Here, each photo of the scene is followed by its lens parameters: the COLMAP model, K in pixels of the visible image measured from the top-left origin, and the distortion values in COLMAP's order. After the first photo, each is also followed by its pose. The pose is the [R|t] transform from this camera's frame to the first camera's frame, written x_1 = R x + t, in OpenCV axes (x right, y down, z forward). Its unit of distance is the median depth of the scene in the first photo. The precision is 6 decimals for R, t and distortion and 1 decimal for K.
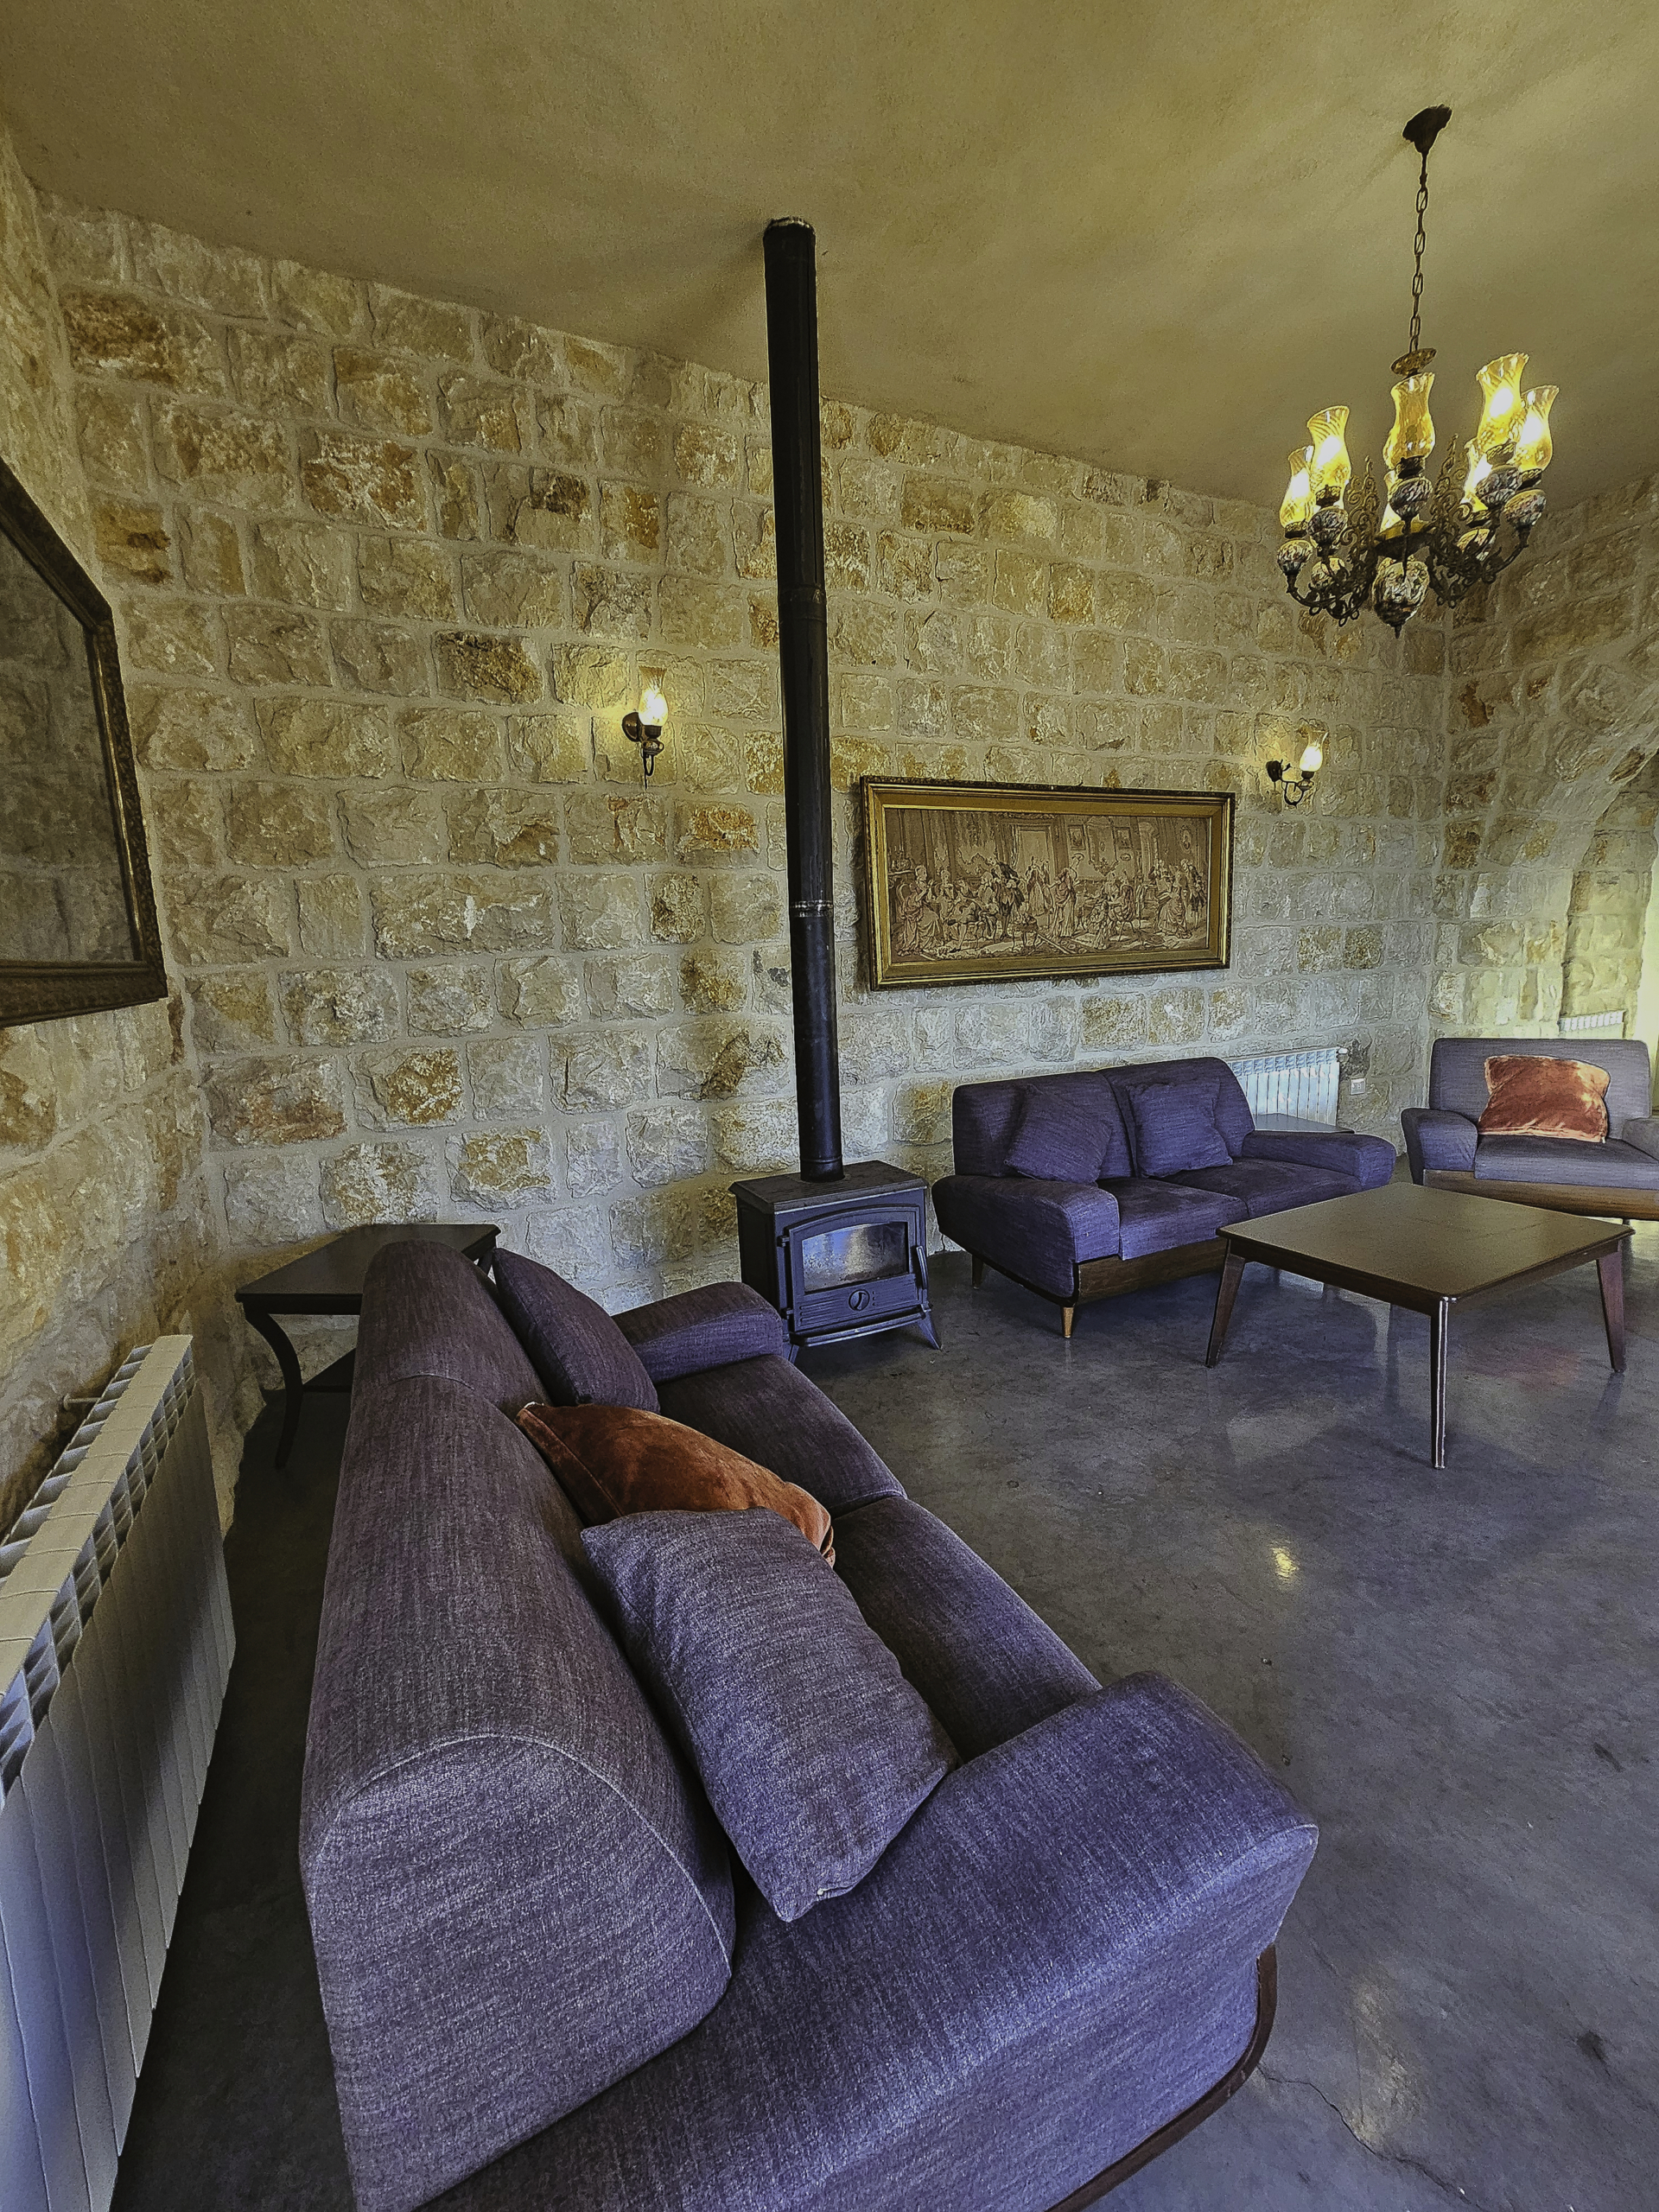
lens RADIAL K [[904.5, 0, 829.5], [0, 904.5, 1106.0], [0, 0, 1]] dist [0.002068, 0.000036]
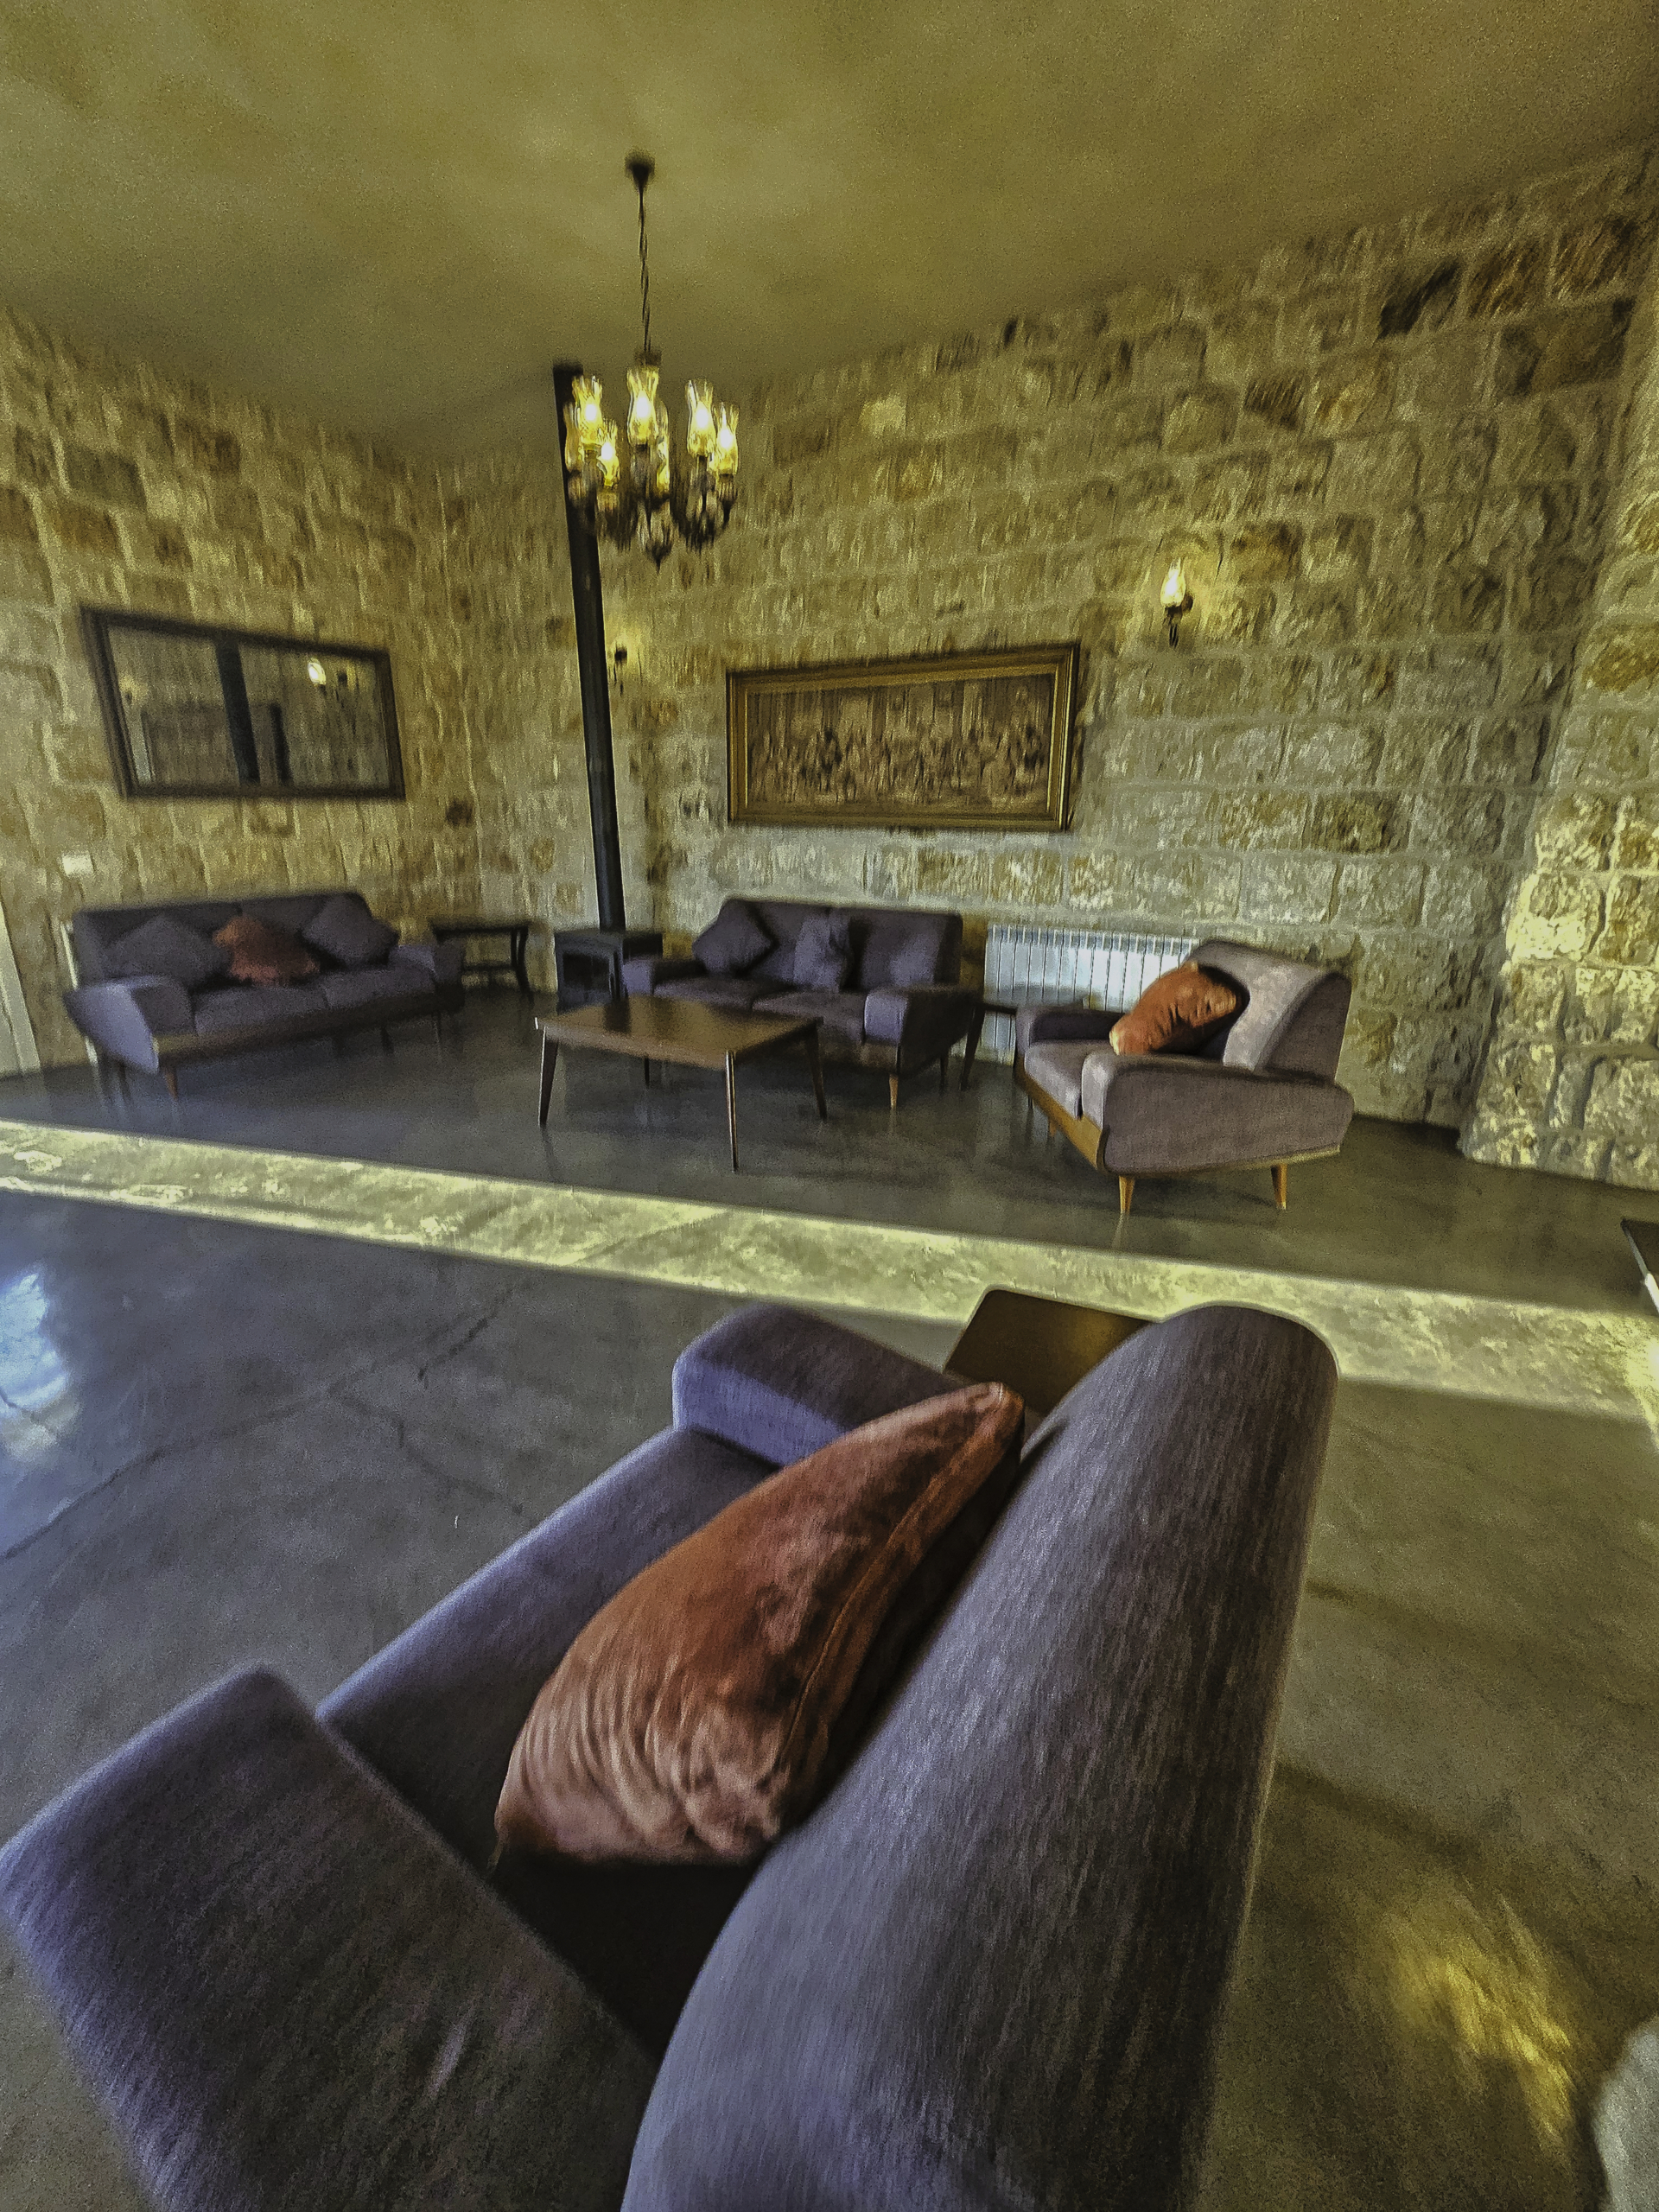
lens RADIAL K [[924.1, 0, 829.1], [0, 924.1, 1082.7], [0, 0, 1]] dist [0.001256, -0.000083]
pose [[0.547759, 0.284226, -0.786878, 1.310070], [-0.172650, 0.958682, 0.226098, -0.086172], [0.818628, 0.012007, 0.574198, 0.267181]]
